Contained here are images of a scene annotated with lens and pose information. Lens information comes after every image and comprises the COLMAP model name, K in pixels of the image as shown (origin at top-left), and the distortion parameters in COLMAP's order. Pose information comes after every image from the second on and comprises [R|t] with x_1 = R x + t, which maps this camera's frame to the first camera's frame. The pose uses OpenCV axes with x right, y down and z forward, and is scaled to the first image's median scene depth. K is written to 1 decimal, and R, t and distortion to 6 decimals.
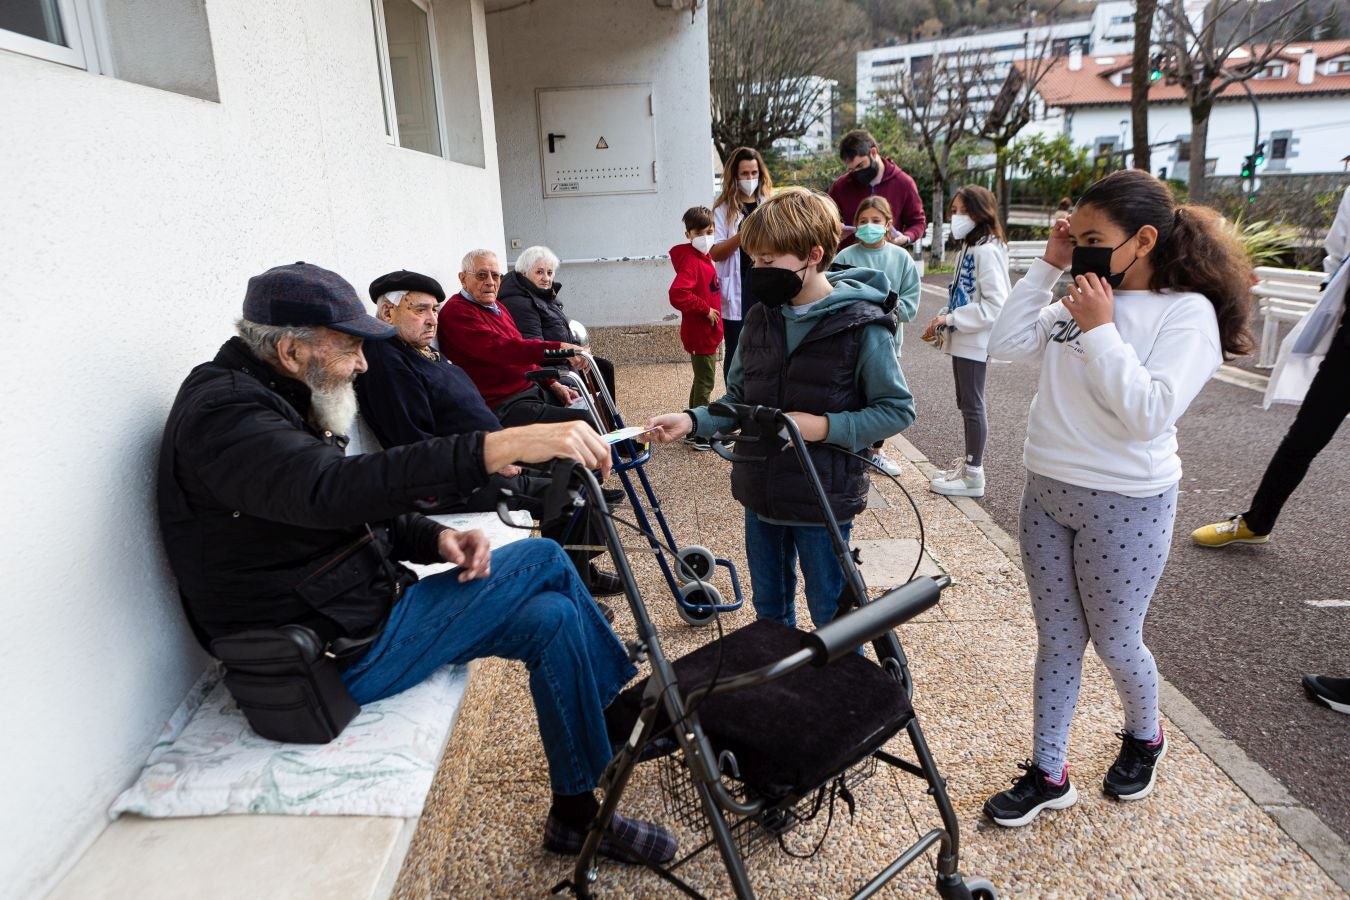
lens RADIAL K [[912.5, 0, 666.2], [0, 912.5, 449.4], [0, 0, 1]] dist [-0.026243, 0.019903]
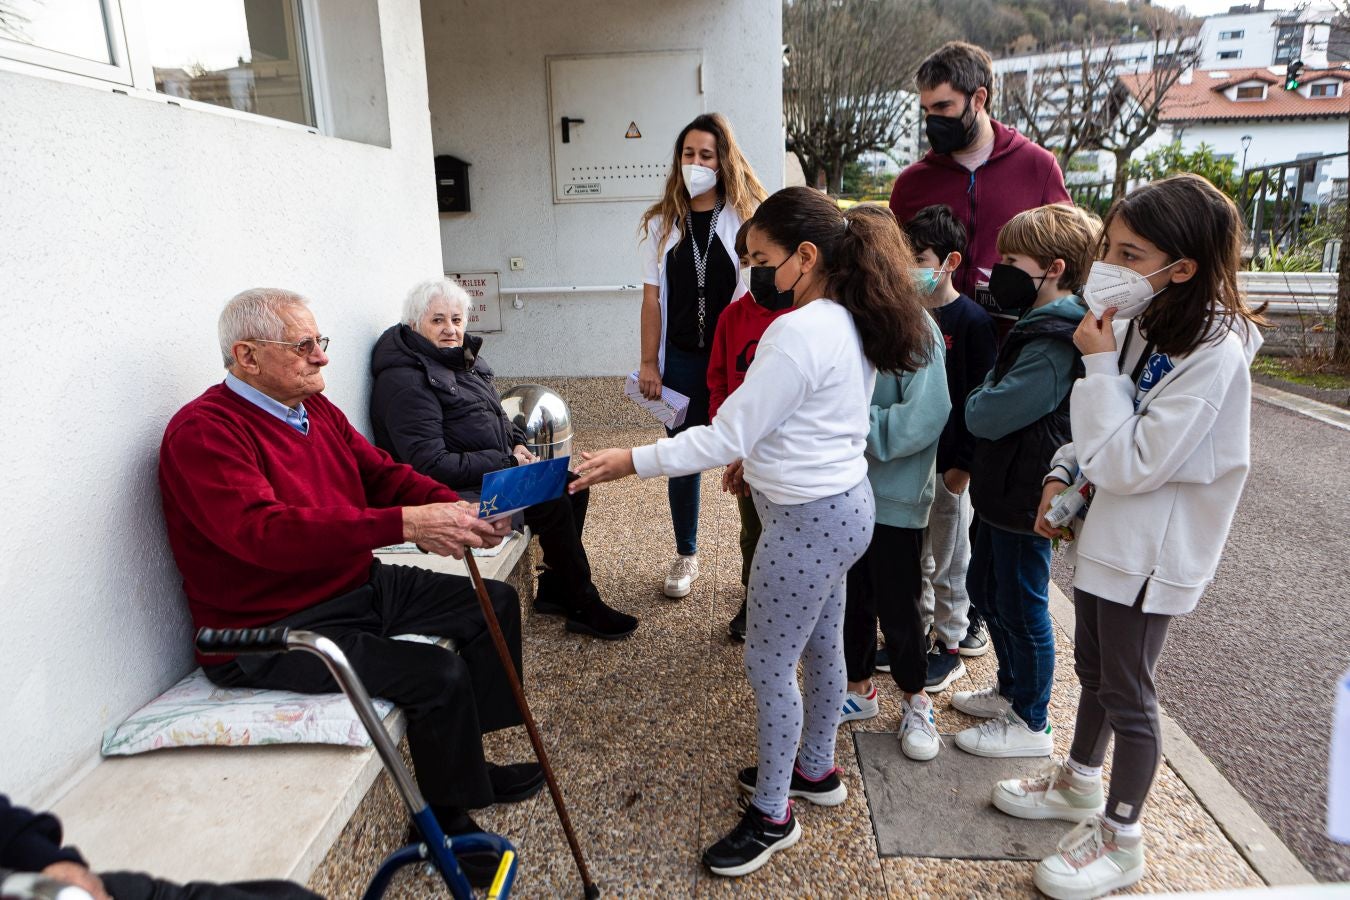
lens RADIAL K [[912.5, 0, 666.2], [0, 912.5, 449.4], [0, 0, 1]] dist [-0.026243, 0.019903]
pose [[0.996094, 0.039416, -0.079016, 0.024602], [-0.040417, 0.999121, -0.011108, -0.070685], [0.078509, 0.014258, 0.996811, 0.268108]]
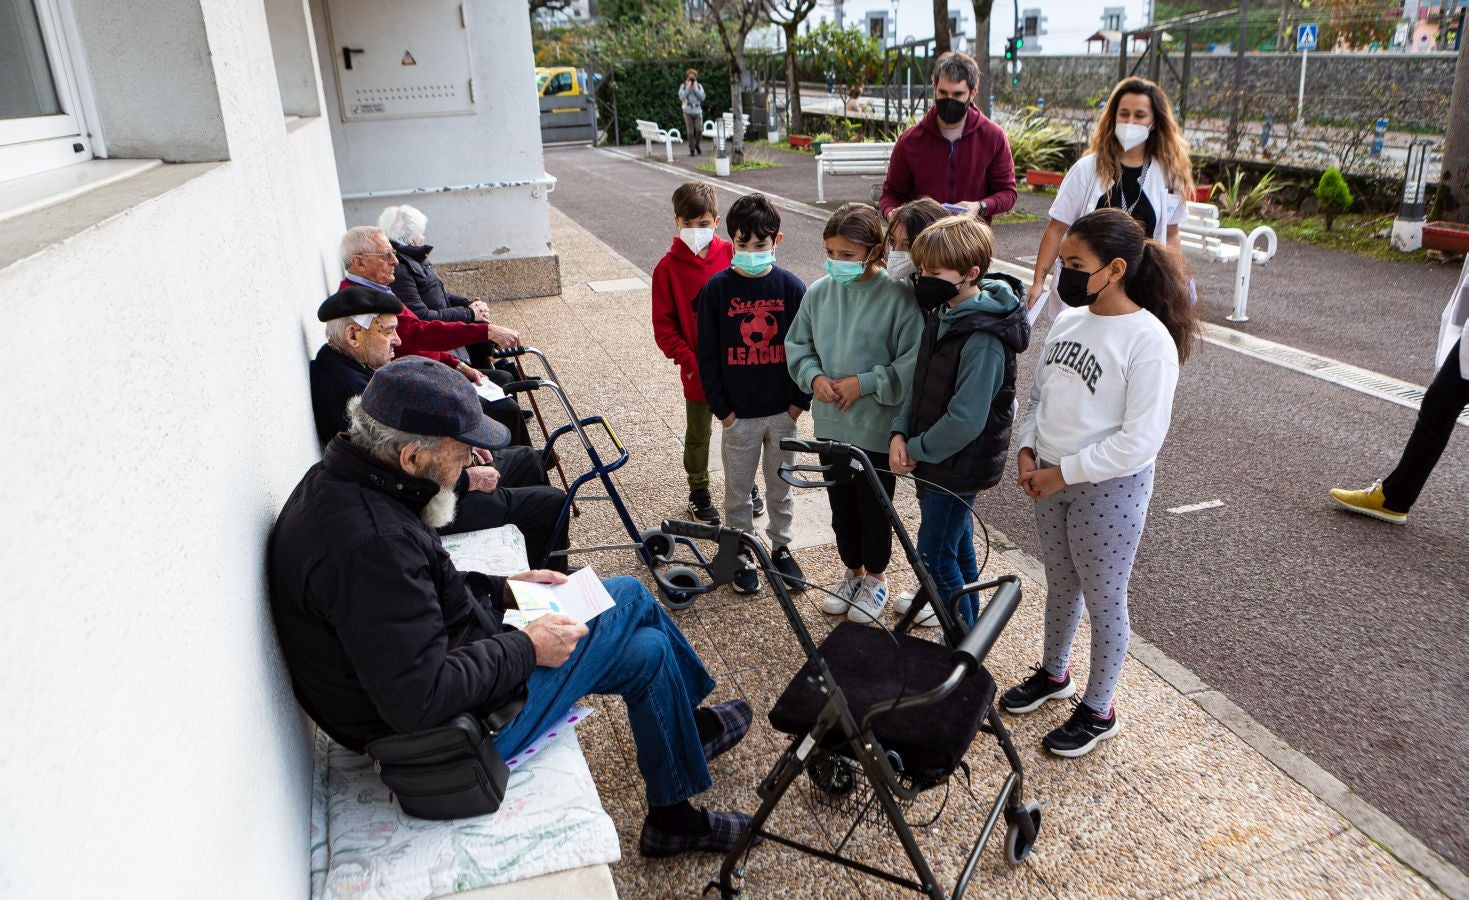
lens RADIAL K [[1004.1, 0, 746.6], [0, 1004.1, 405.4], [0, 0, 1]] dist [-0.019786, 0.002310]
pose [[0.950437, -0.096660, 0.295511, -0.076794], [0.080917, 0.994594, 0.065077, -0.038300], [-0.300203, -0.037939, 0.953120, -0.034622]]
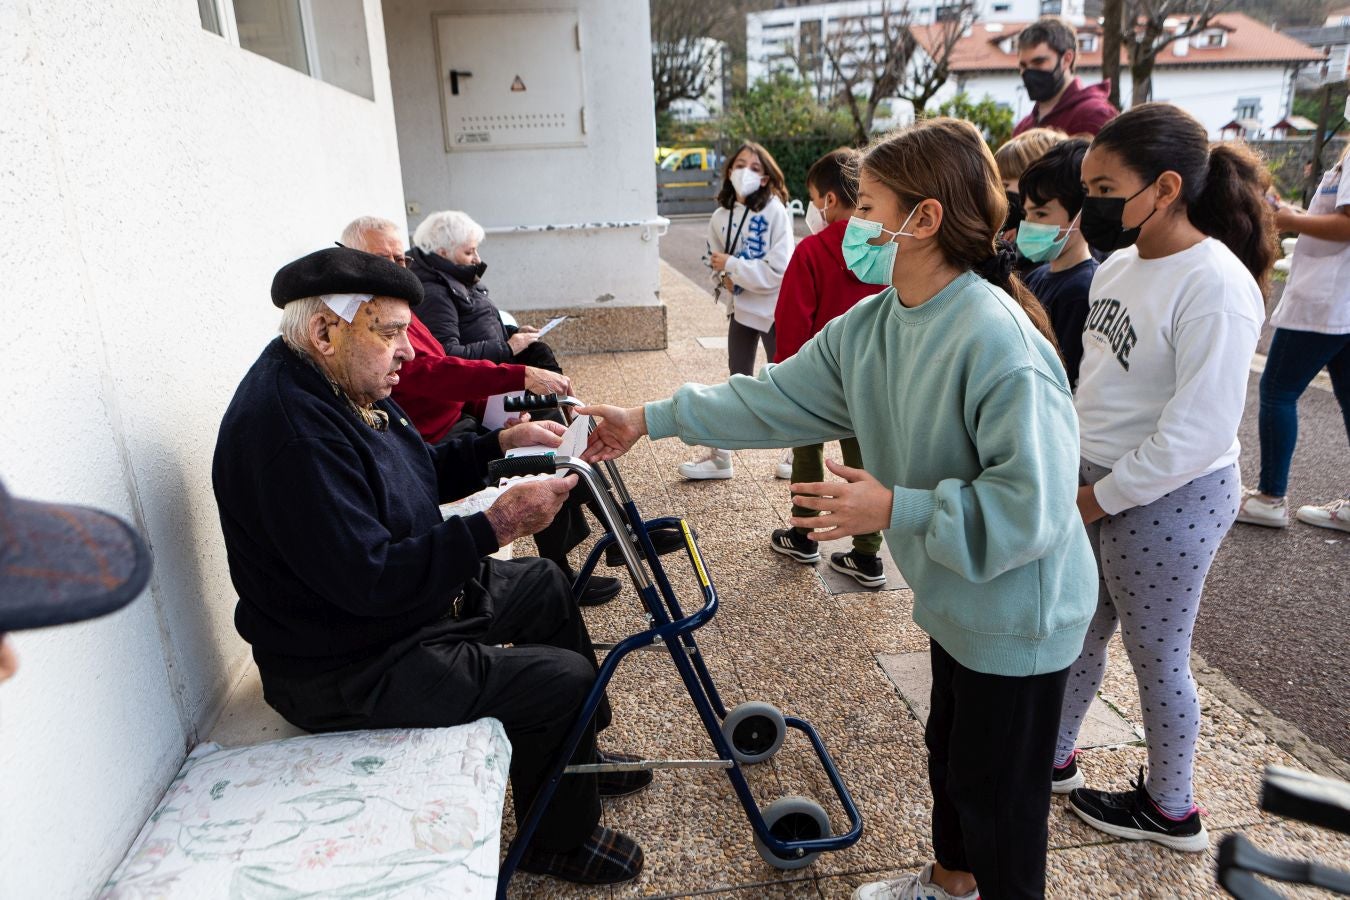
lens RADIAL K [[922.6, 0, 675.0], [0, 922.6, 450.0], [0, 0, 1]] dist [-0.030730, 0.027253]
pose [[0.992500, -0.027654, 0.119073, -0.037745], [0.023551, 0.999084, 0.035736, -0.036555], [-0.119952, -0.032663, 0.992242, 0.160946]]
